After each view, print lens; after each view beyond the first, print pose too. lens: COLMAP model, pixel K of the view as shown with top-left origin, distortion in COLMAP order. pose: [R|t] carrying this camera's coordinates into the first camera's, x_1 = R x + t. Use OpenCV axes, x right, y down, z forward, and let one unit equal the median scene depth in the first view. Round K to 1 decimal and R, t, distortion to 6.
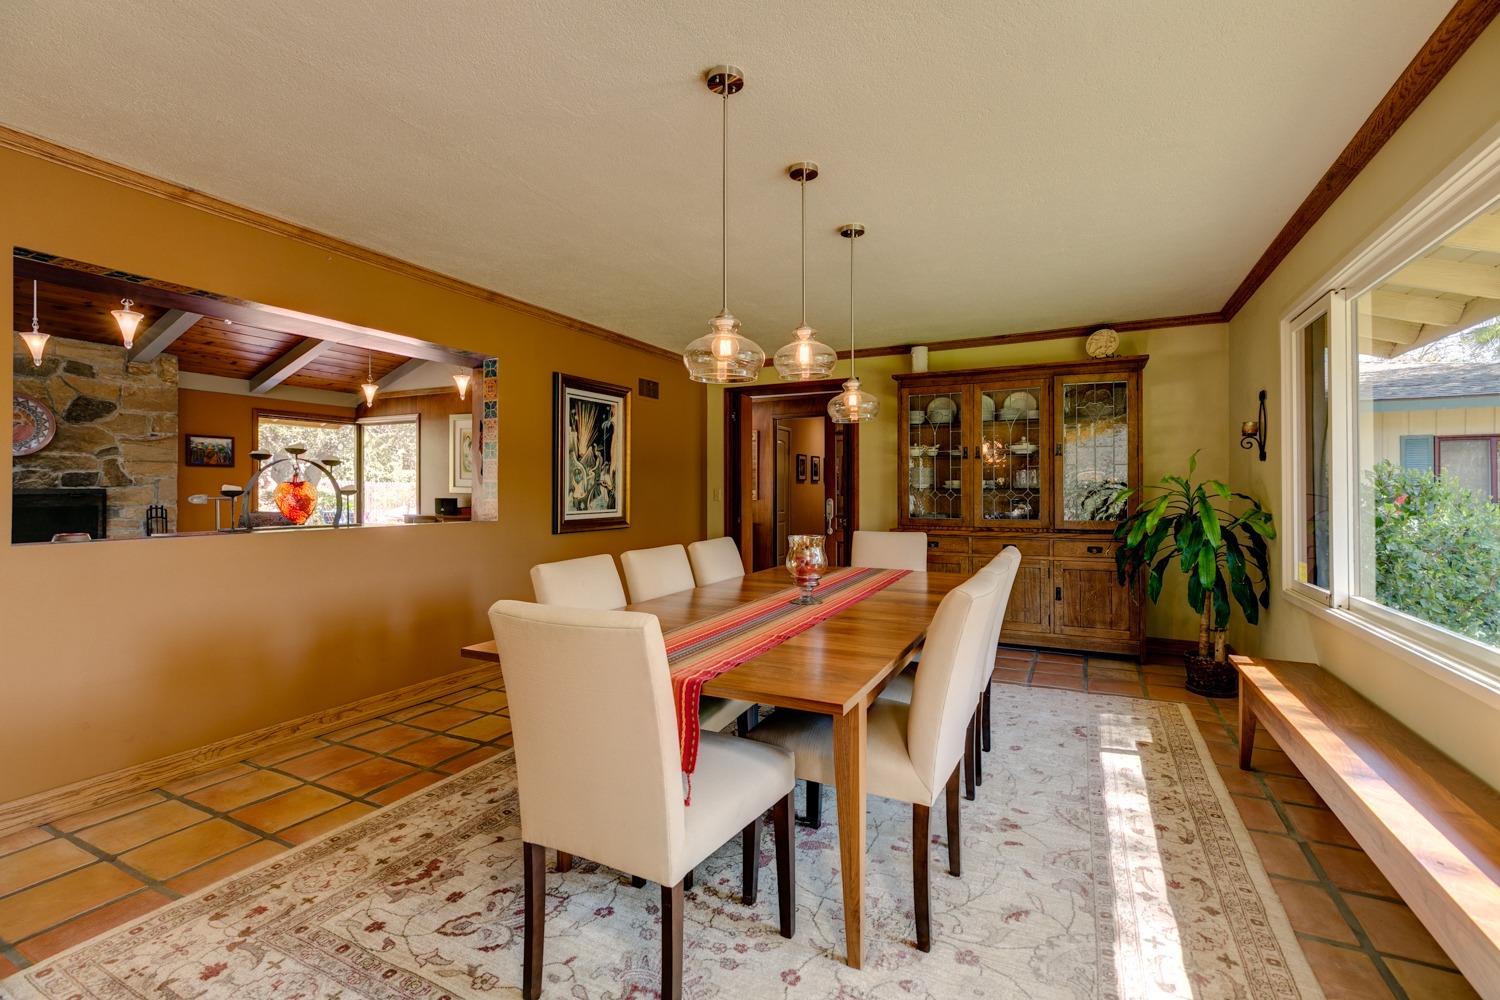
lens RADIAL K [[668.6, 0, 748.1], [0, 668.6, 484.8], [0, 0, 1]] dist [0.002869, 0.000370]
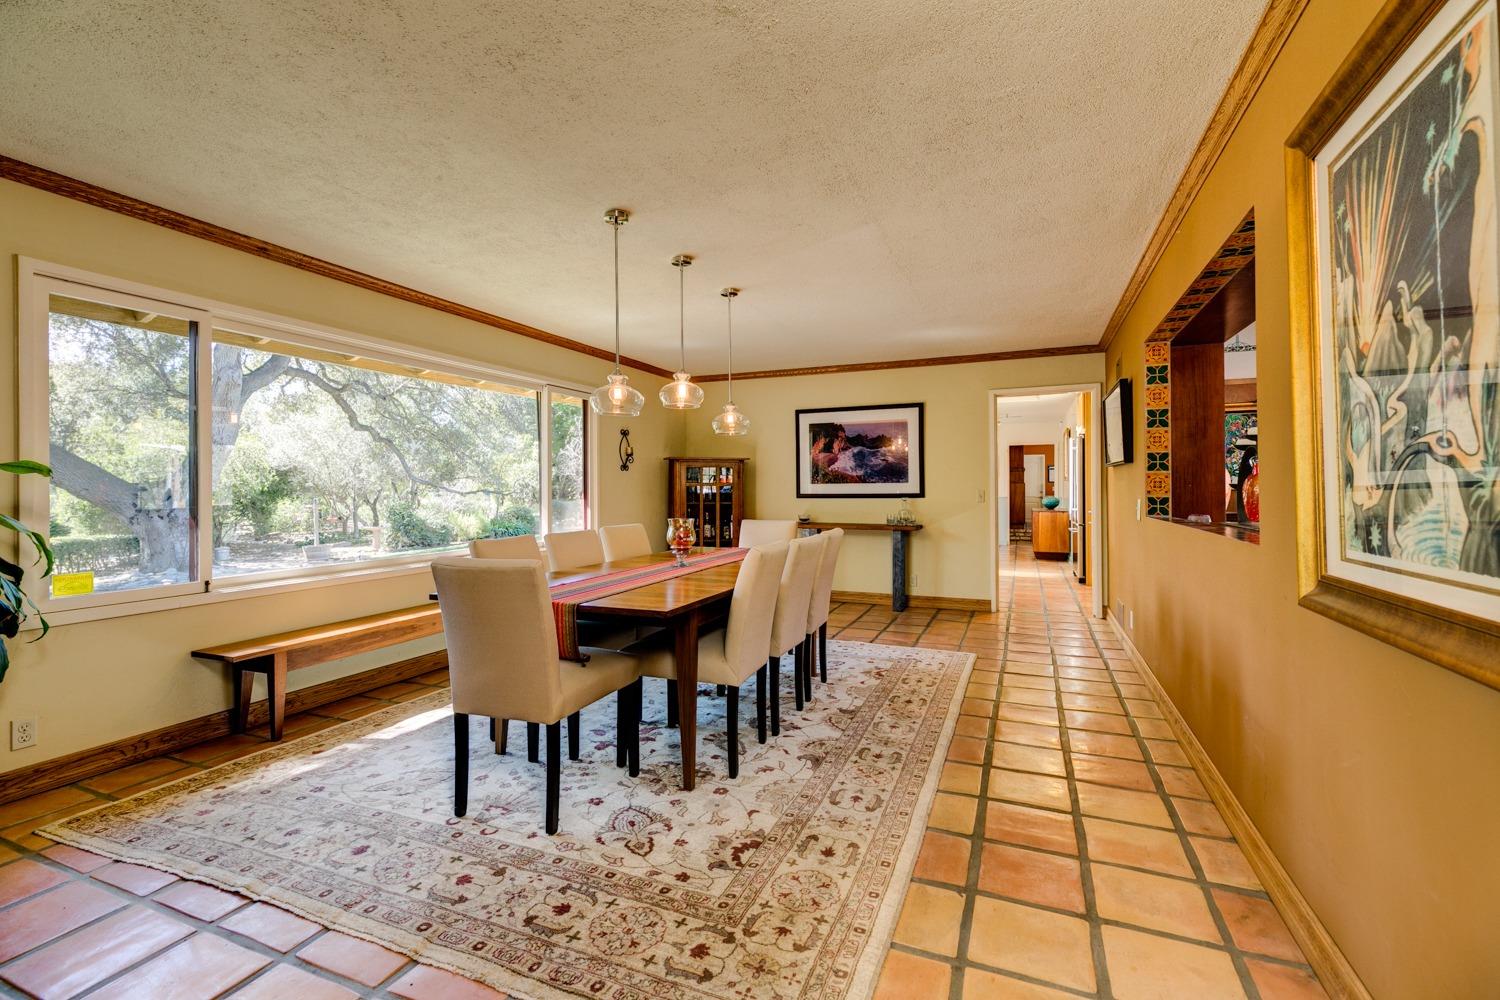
lens RADIAL K [[668.6, 0, 748.1], [0, 668.6, 484.8], [0, 0, 1]] dist [0.002869, 0.000370]
pose [[-0.997723, 0.005981, -0.067184, 0.019138], [0.007031, 0.999857, -0.015406, 0.013127], [0.067082, -0.015843, -0.997622, 1.267222]]
